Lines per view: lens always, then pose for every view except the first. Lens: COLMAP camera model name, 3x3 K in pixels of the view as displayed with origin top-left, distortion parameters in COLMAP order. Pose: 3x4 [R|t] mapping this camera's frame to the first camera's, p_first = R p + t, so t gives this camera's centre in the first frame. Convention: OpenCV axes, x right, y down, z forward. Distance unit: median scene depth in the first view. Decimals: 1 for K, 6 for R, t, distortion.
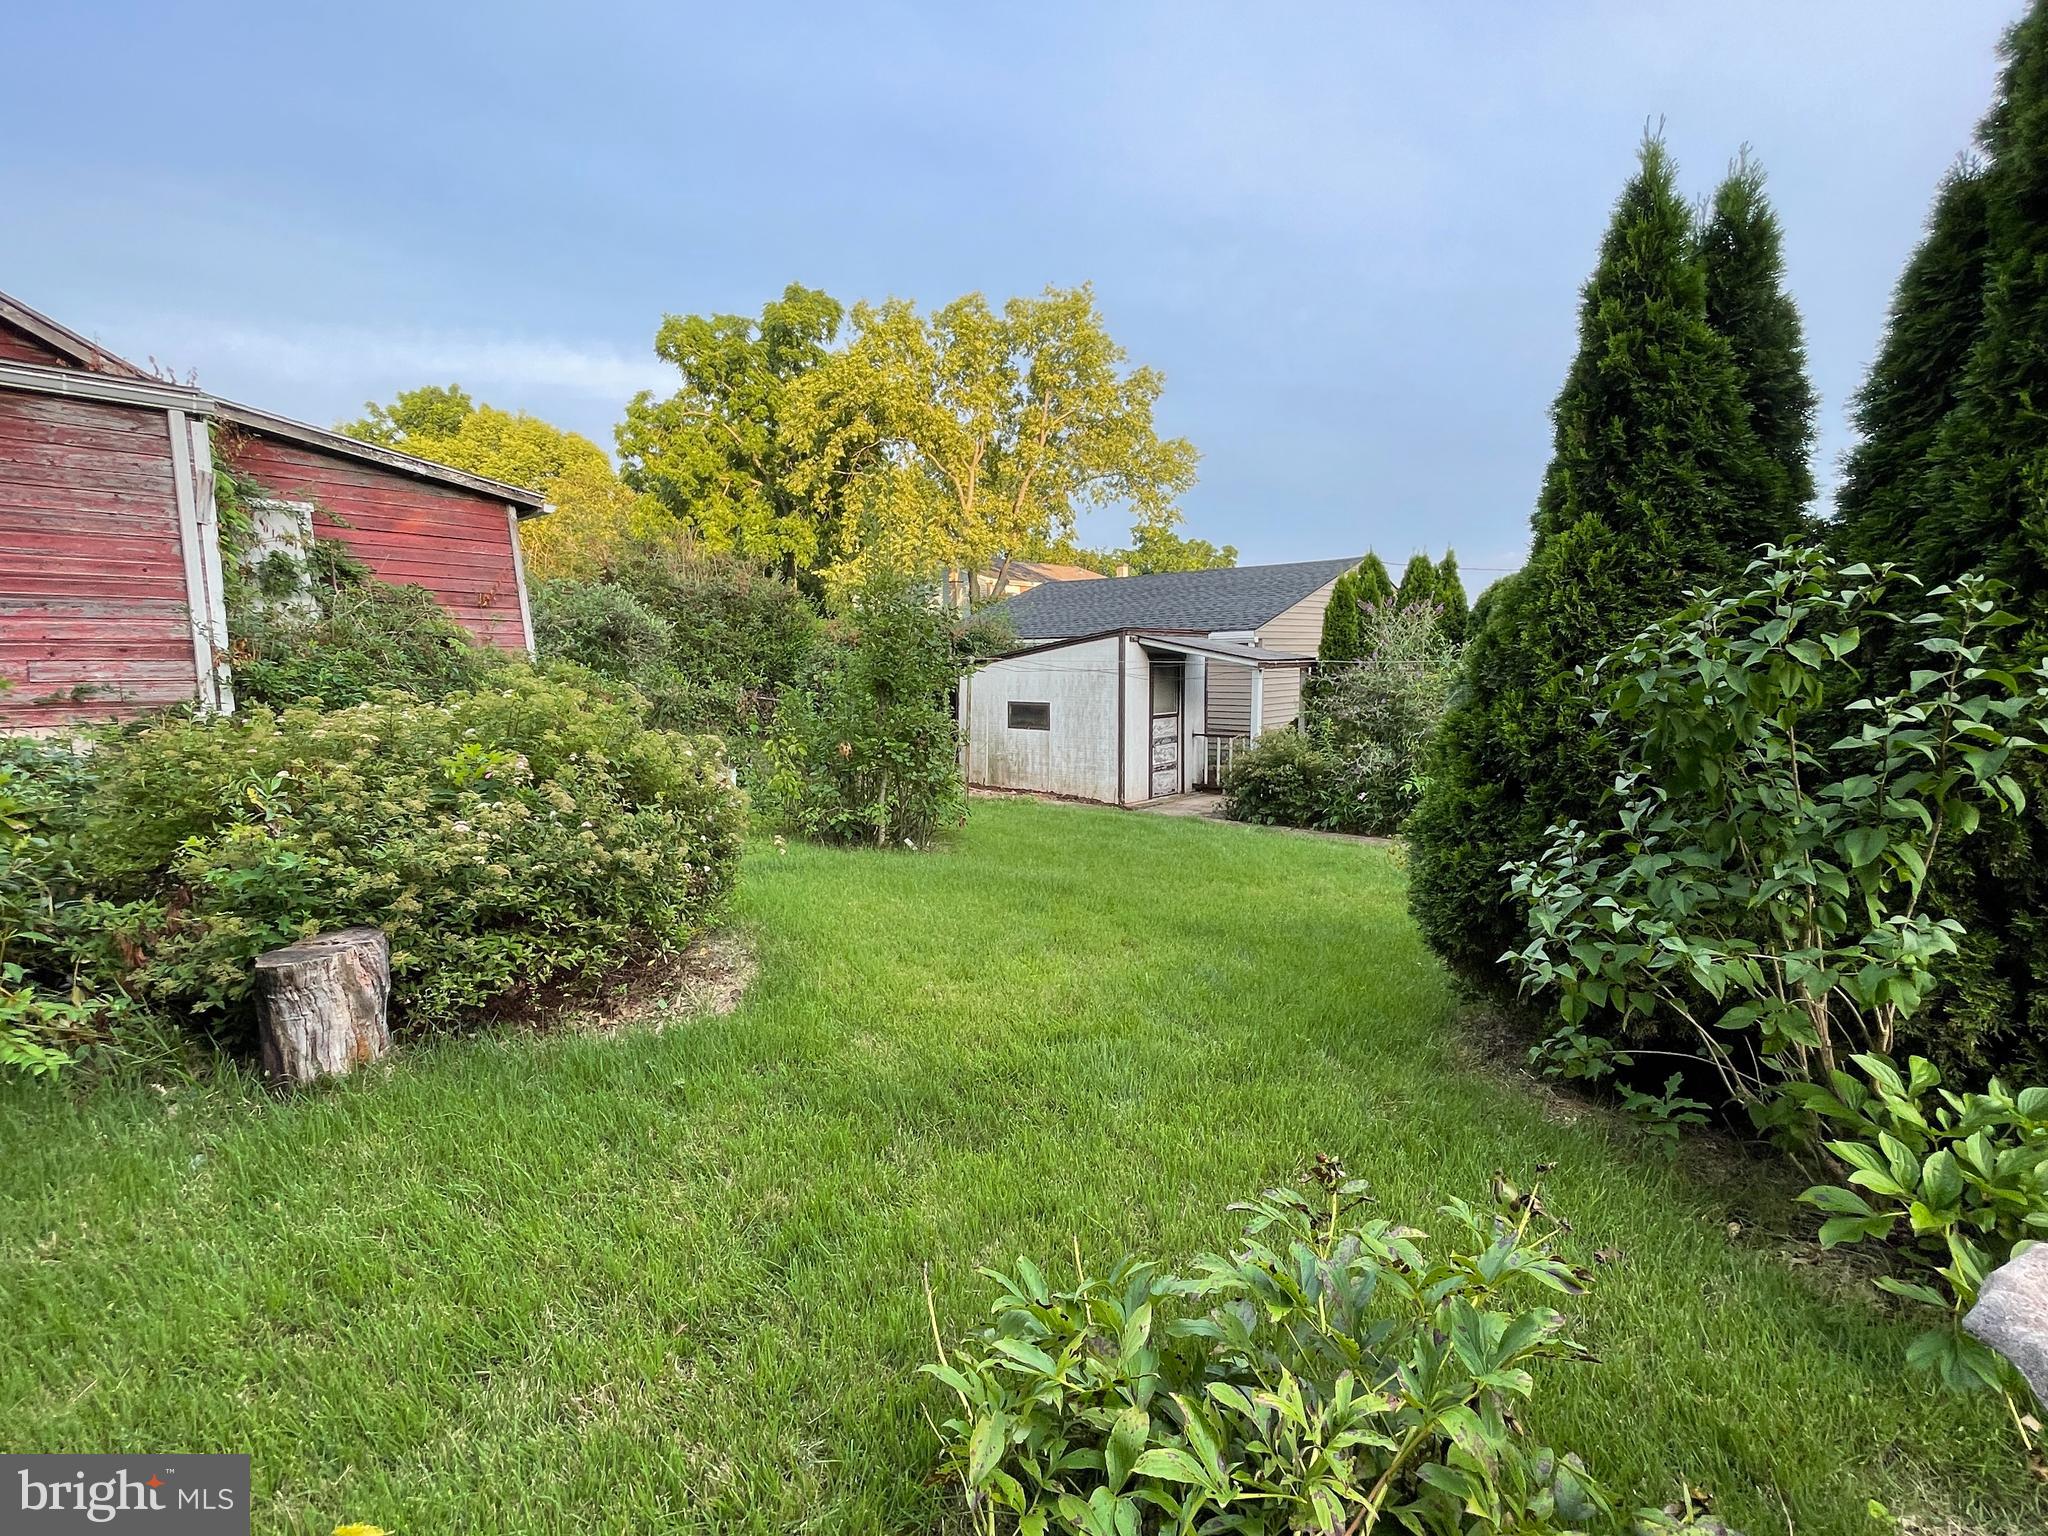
lens RADIAL K [[989.1, 0, 1024.0], [0, 989.1, 768.0], [0, 0, 1]] dist [0.023418, -0.038338]
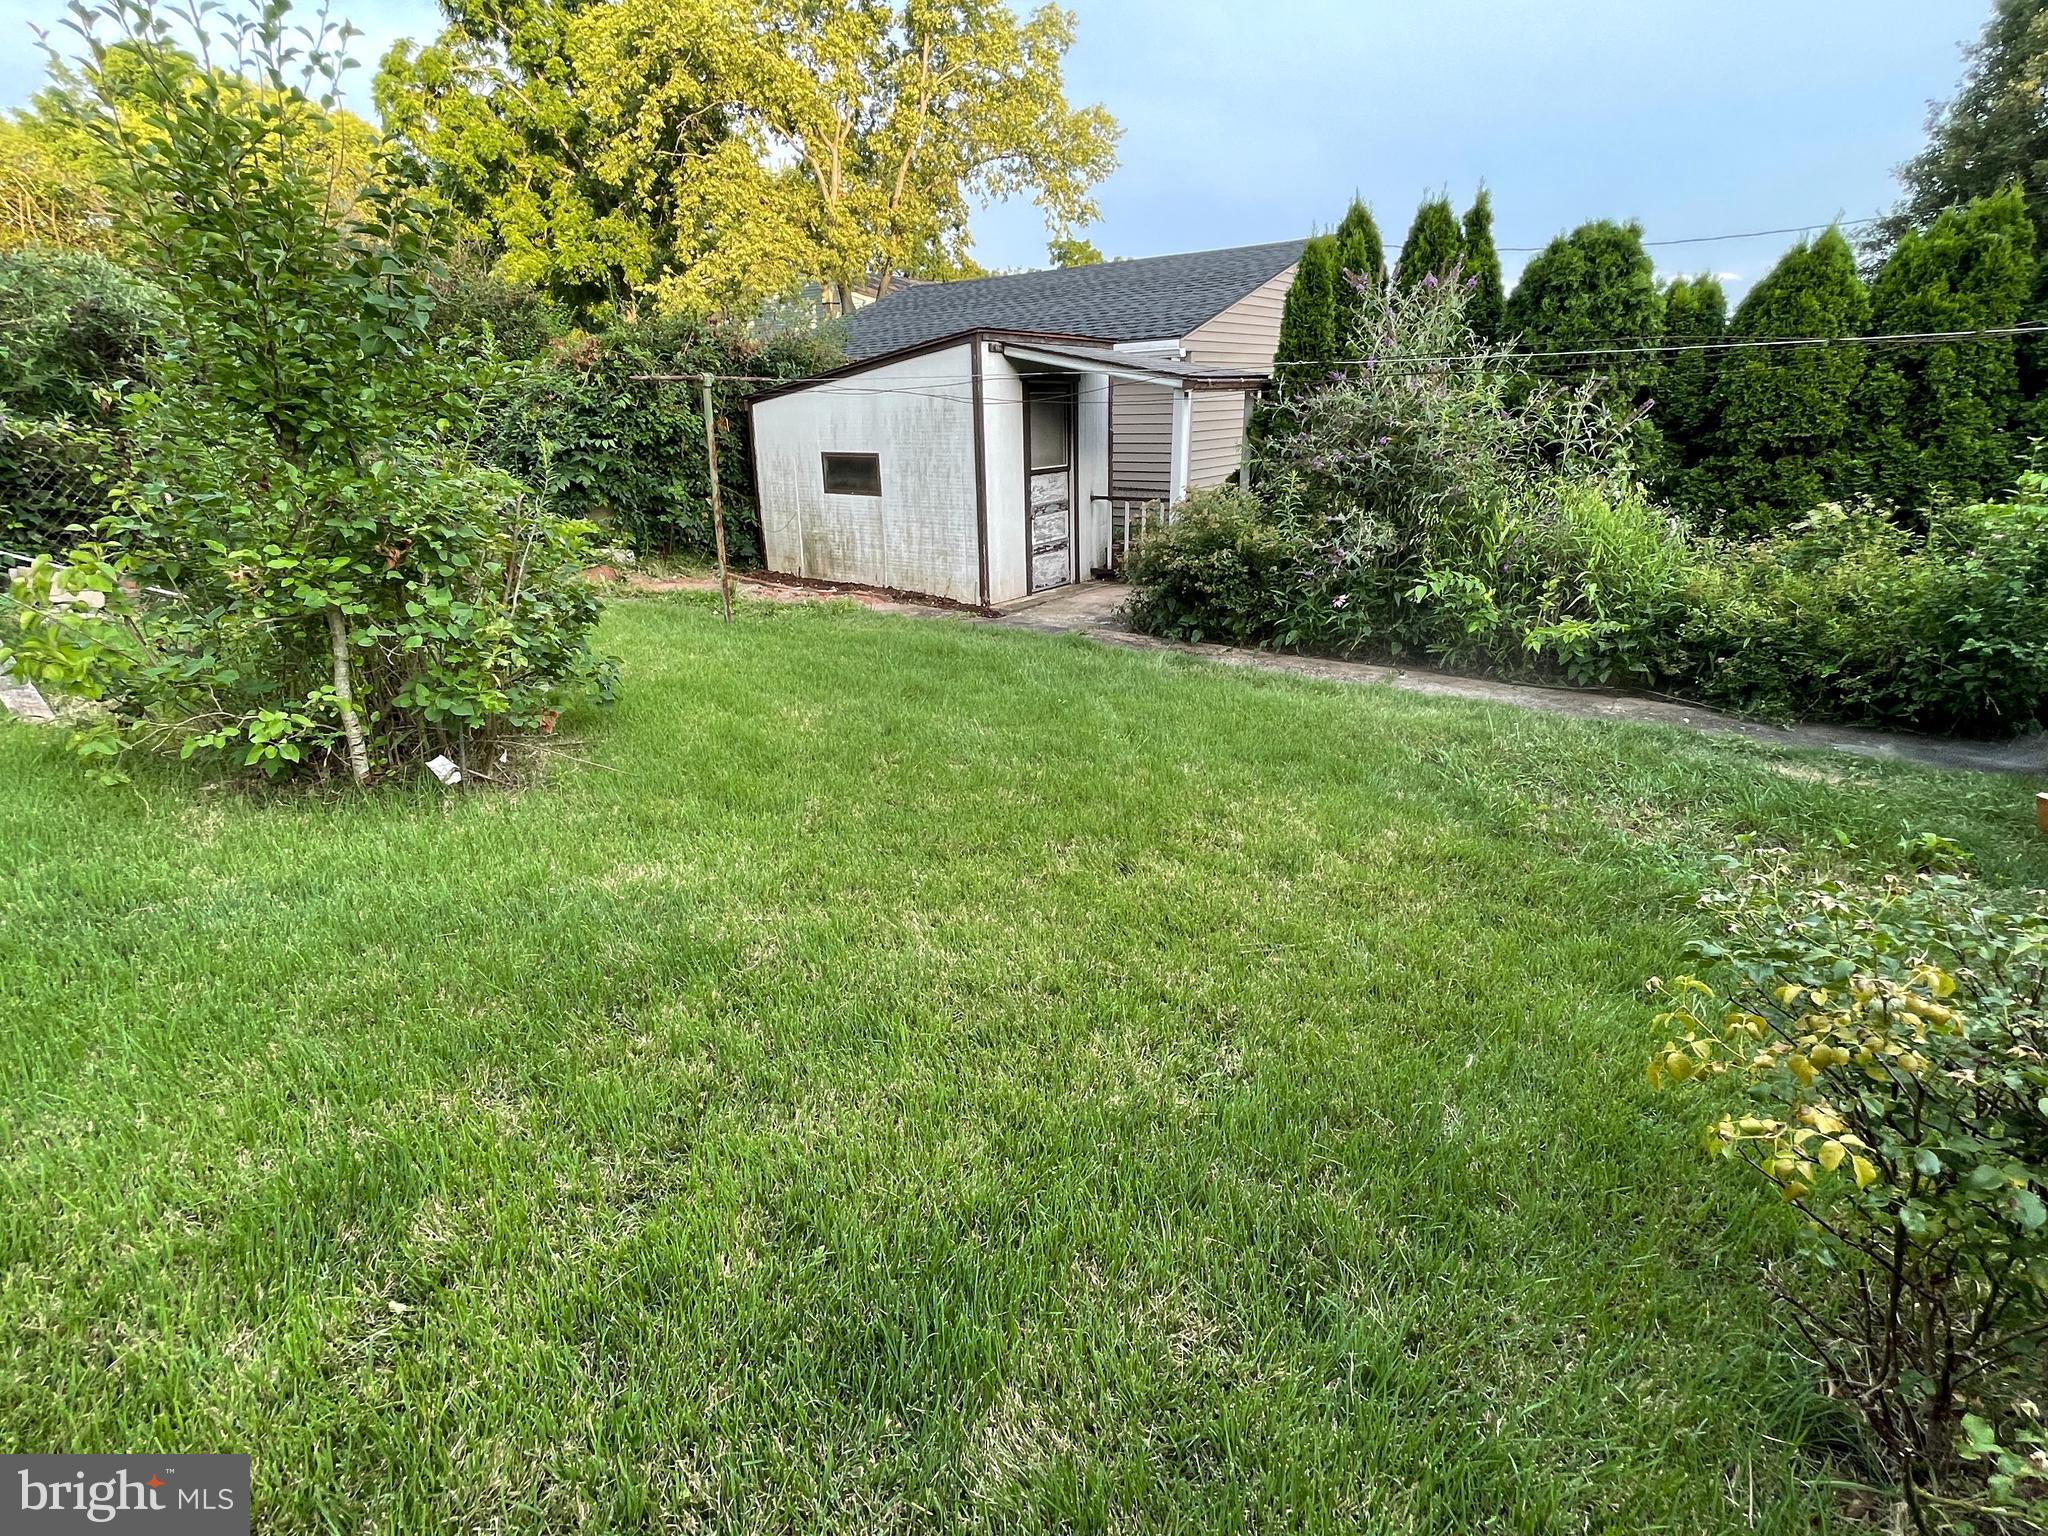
lens RADIAL K [[989.1, 0, 1024.0], [0, 989.1, 768.0], [0, 0, 1]] dist [0.023418, -0.038338]
pose [[0.997025, -0.038474, 0.066788, 0.070199], [0.021491, 0.970909, 0.238482, -0.016370], [-0.074020, -0.236337, 0.968848, 0.281322]]
